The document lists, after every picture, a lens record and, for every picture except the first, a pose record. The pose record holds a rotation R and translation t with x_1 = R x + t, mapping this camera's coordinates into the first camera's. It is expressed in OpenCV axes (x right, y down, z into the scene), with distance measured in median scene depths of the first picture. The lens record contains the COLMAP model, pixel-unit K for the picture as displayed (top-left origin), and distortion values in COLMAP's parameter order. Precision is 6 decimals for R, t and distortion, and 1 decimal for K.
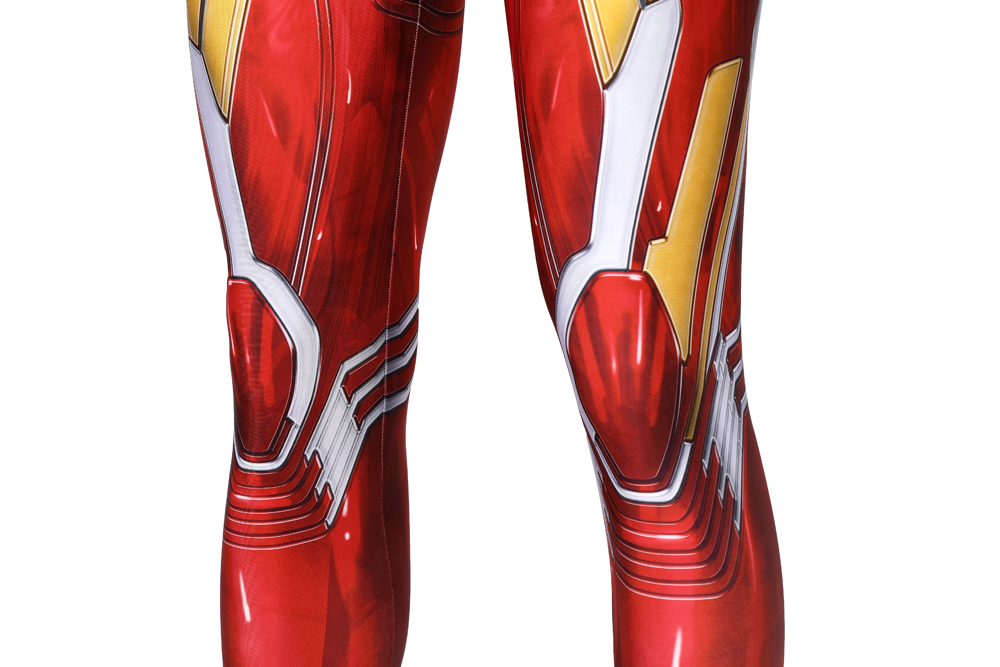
lens RADIAL K [[1881.4, 0, 500.0], [0, 1881.4, 333.5], [0, 0, 1]] dist [0.233875, 0.008659]
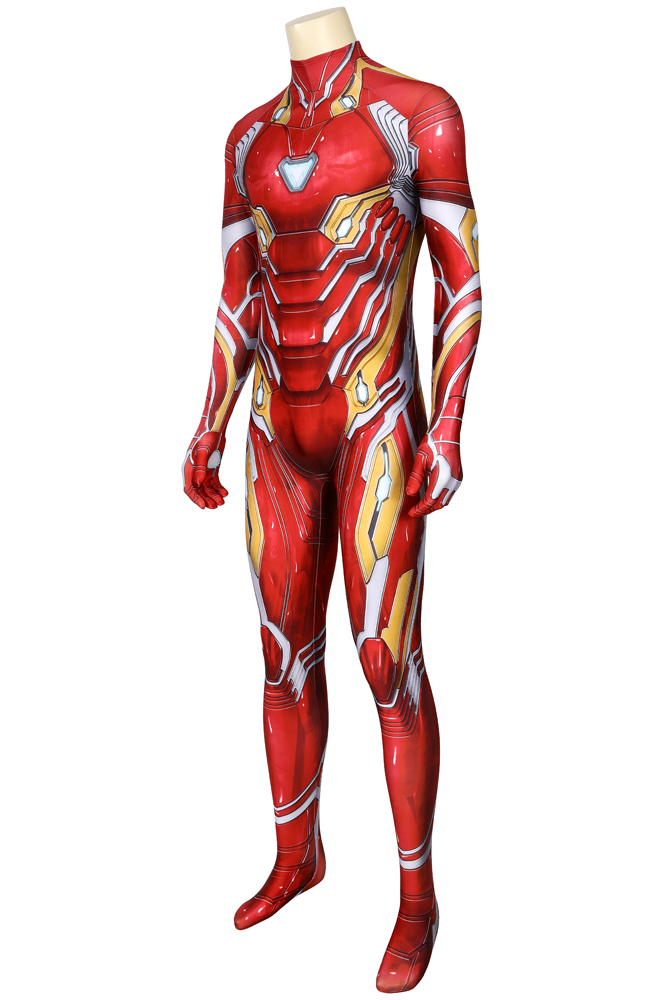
lens RADIAL K [[1178.2, 0, 333.5], [0, 1178.2, 500.0], [0, 0, 1]] dist [-0.005569, -0.007309]
pose [[0.988927, -0.012396, -0.147884, 0.266906], [0.018378, 0.999064, 0.039155, -0.313652], [0.147260, -0.041440, 0.988229, -0.892528]]
